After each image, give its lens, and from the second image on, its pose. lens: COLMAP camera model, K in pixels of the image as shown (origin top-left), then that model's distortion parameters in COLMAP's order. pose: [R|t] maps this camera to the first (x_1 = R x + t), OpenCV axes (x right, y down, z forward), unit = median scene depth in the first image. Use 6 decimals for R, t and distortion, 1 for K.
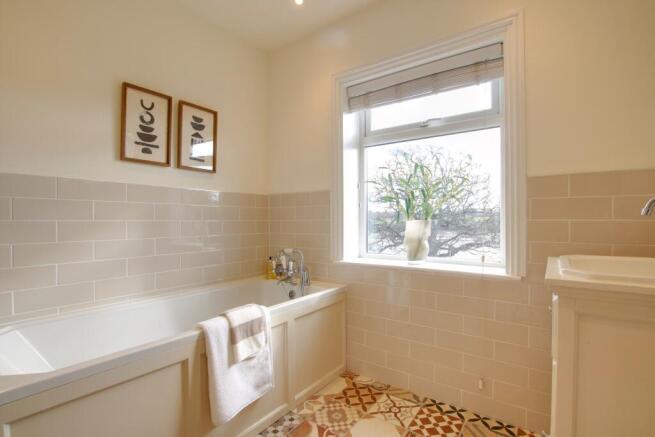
lens RADIAL K [[306.8, 0, 327.2], [0, 306.8, 219.3], [0, 0, 1]] dist [-0.033374, -0.000484]
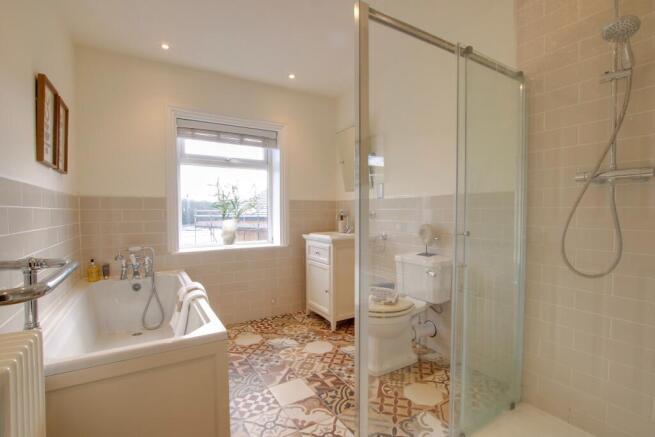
lens RADIAL K [[306.8, 0, 327.0], [0, 306.8, 218.6], [0, 0, 1]] dist [-0.033374, -0.000484]
pose [[0.376924, -0.013949, 0.926139, -0.989990], [0.004414, 0.999902, 0.013264, -0.022654], [-0.926234, -0.000912, 0.376948, -0.084927]]
